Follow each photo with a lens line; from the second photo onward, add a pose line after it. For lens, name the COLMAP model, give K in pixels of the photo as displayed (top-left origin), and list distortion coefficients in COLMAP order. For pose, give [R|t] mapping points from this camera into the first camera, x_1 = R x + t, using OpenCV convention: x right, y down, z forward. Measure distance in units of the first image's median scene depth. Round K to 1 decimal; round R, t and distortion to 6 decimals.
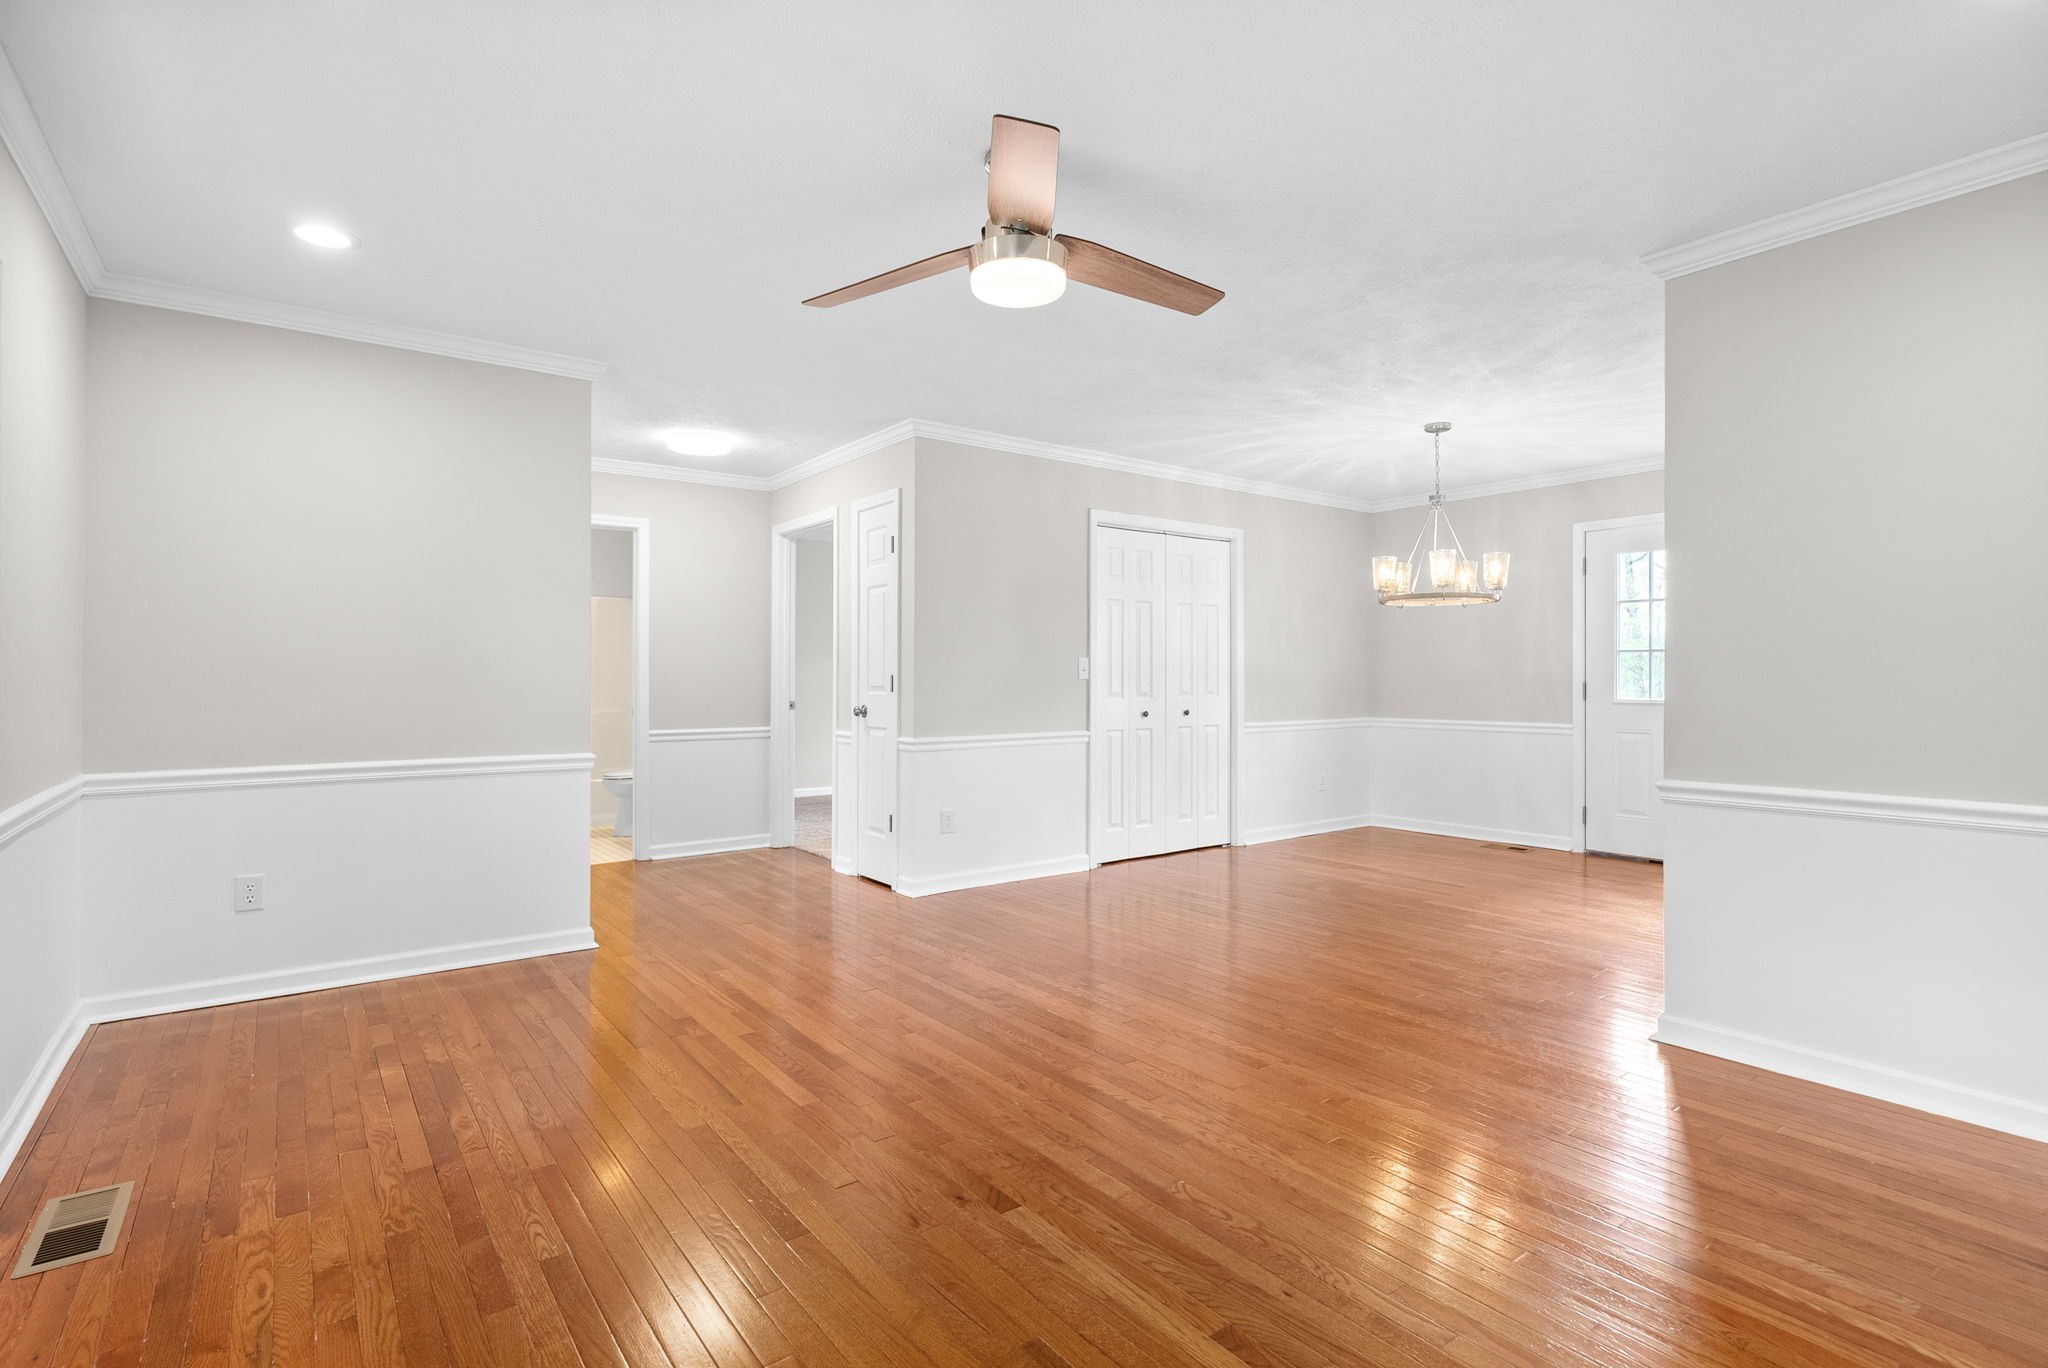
lens RADIAL K [[985.2, 0, 1017.1], [0, 985.2, 671.9], [0, 0, 1]] dist [0.000765, 0.000361]
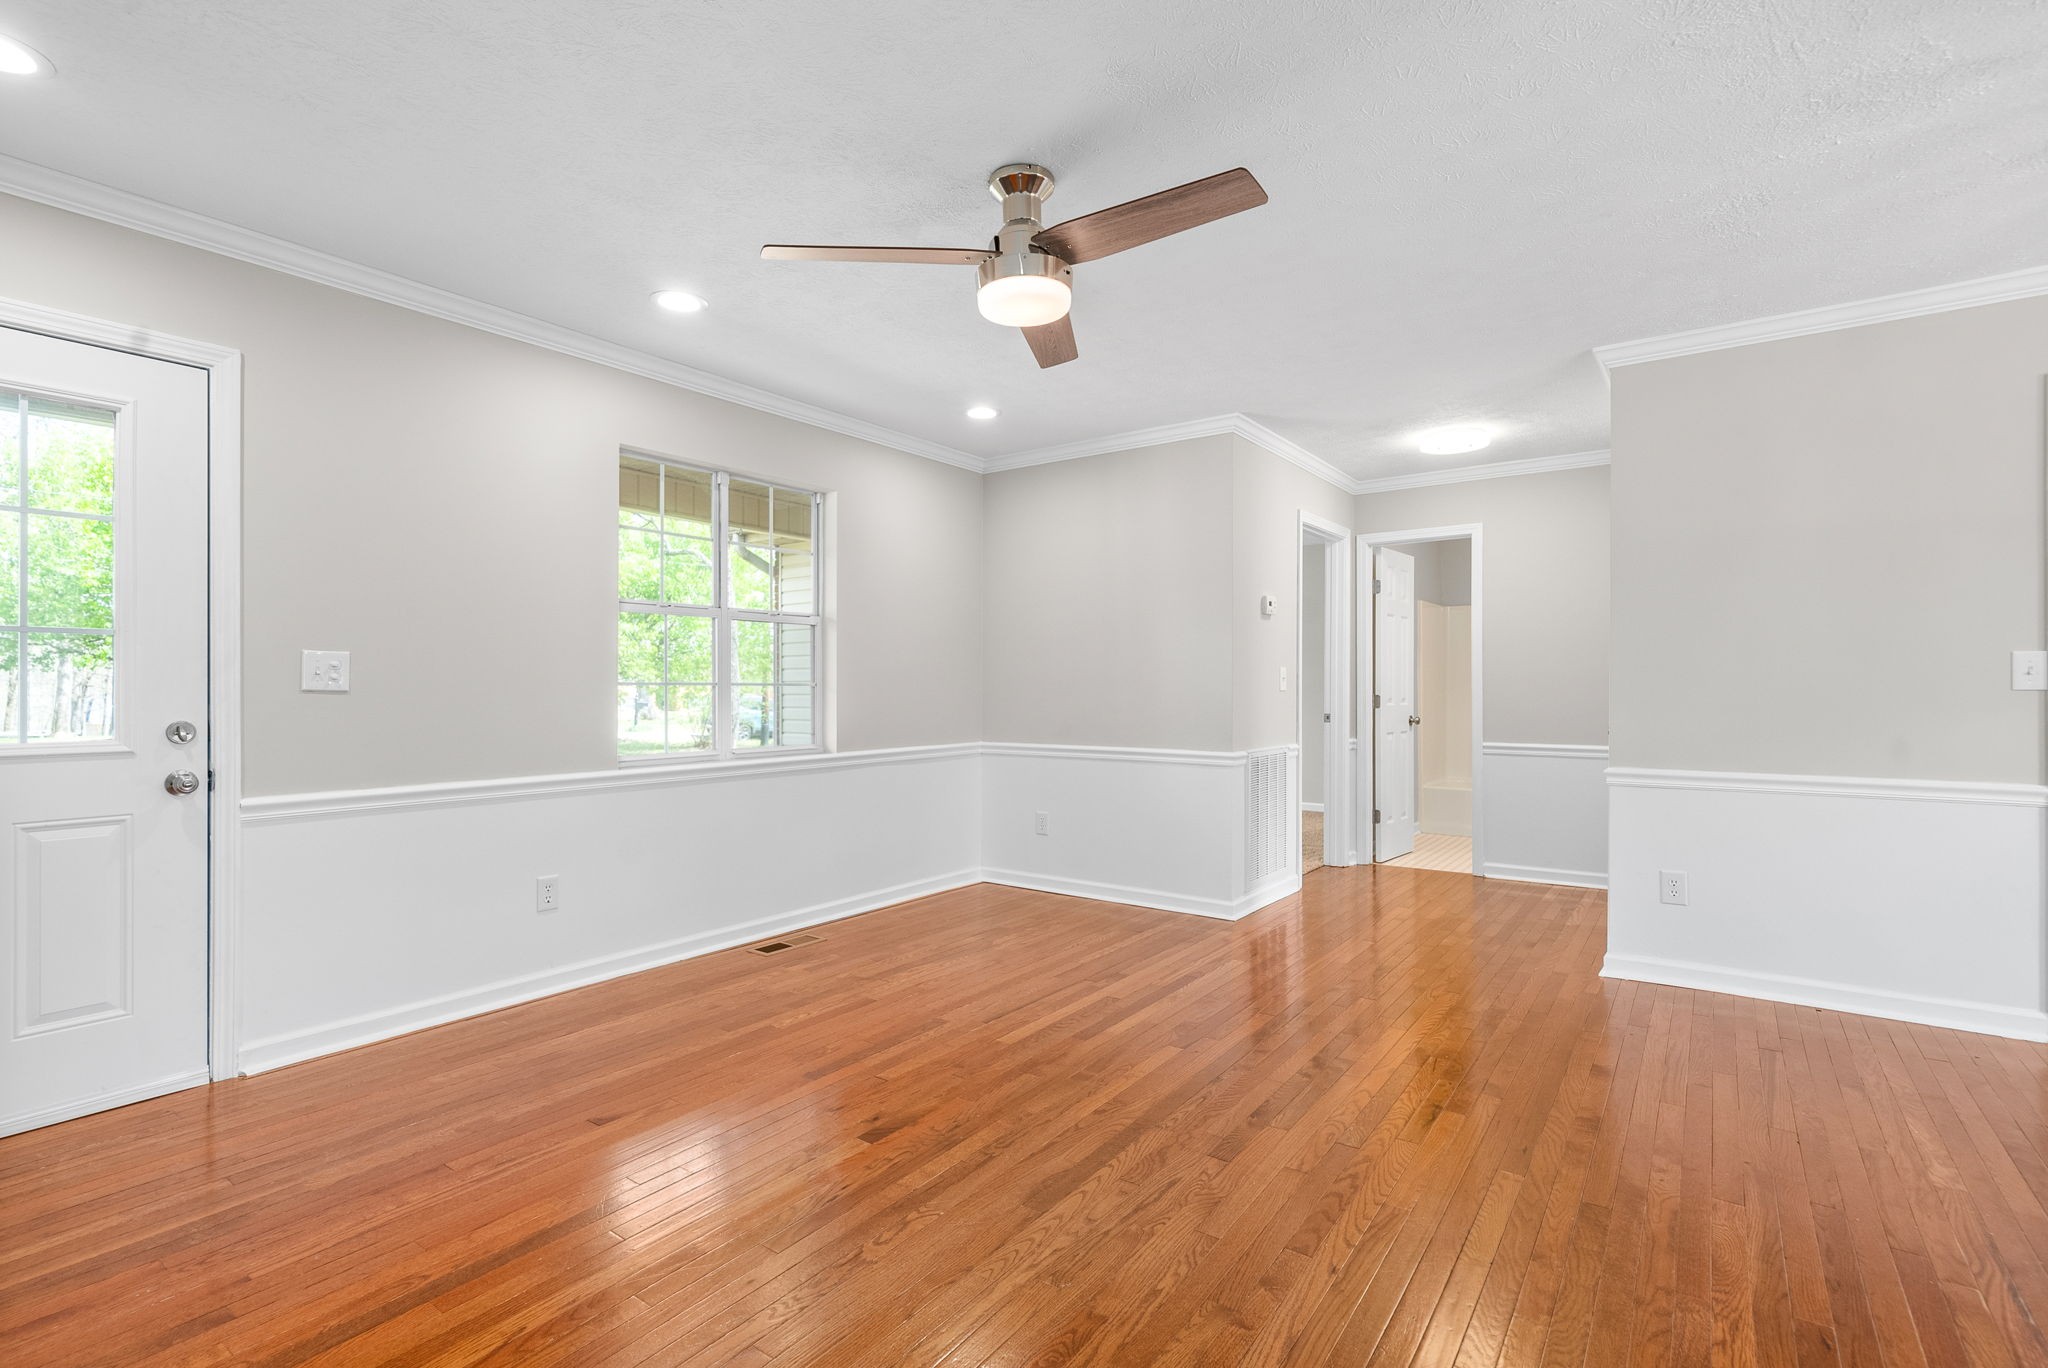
lens RADIAL K [[957.0, 0, 1004.7], [0, 957.0, 684.5], [0, 0, 1]] dist [-0.000218, 0.000140]
pose [[0.283227, -0.004642, -0.959042, 0.525797], [0.007757, 0.999967, -0.002550, 0.002375], [0.959021, -0.006717, 0.283254, 0.387732]]
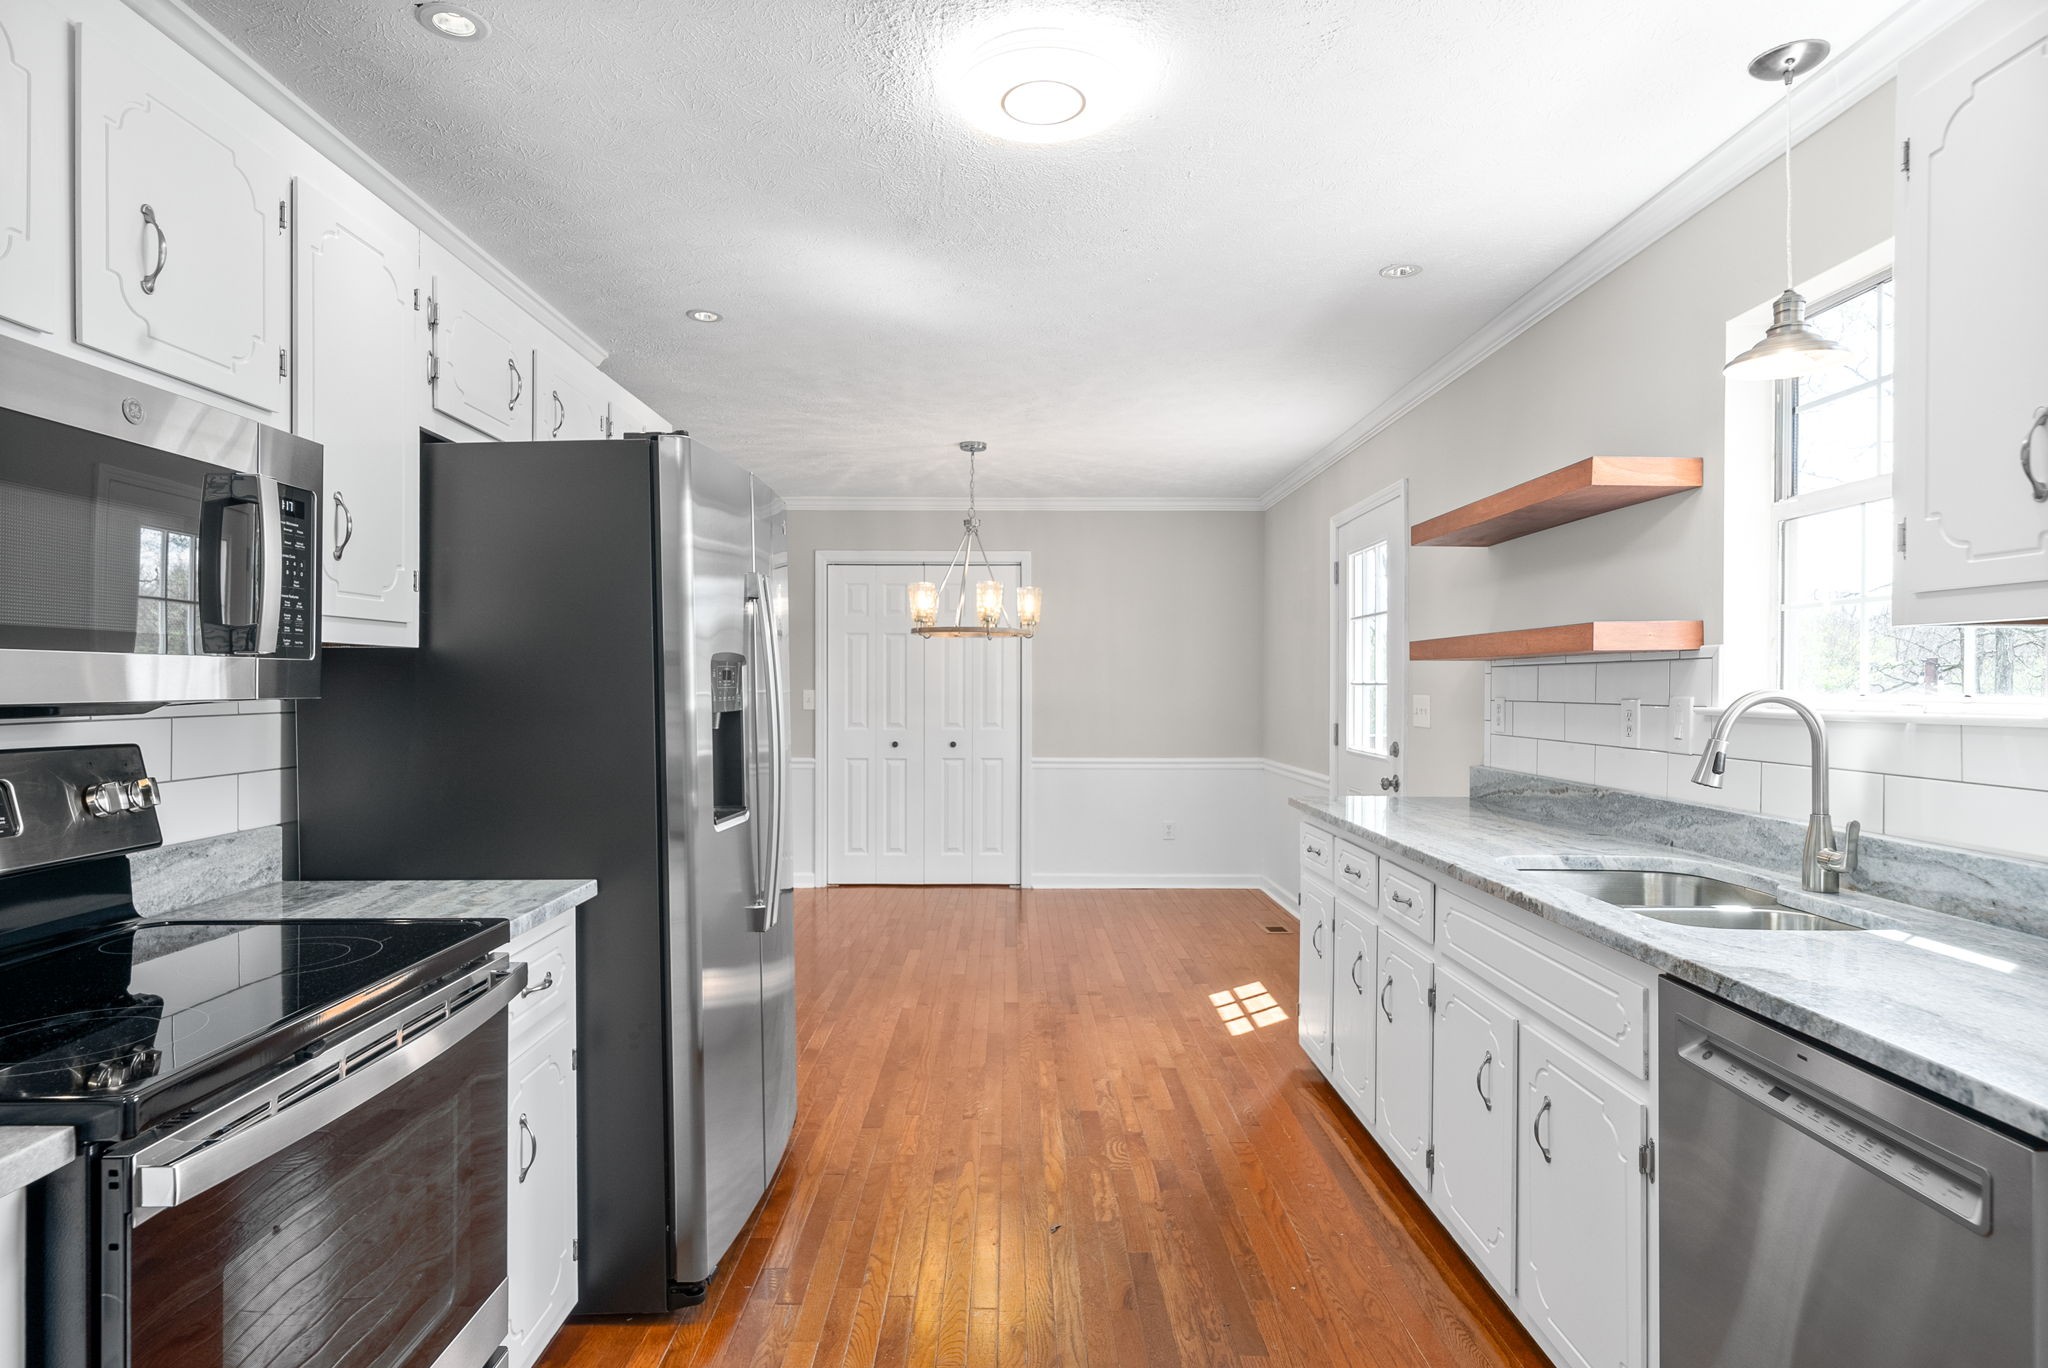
lens RADIAL K [[1104.4, 0, 1024.0], [0, 1104.4, 684.0], [0, 0, 1]] dist [0.001508, 0.000288]
pose [[0.807166, 0.002661, -0.590318, 1.227463], [-0.001243, 0.999995, 0.002809, -0.031060], [0.590323, -0.001534, 0.807166, 0.216292]]
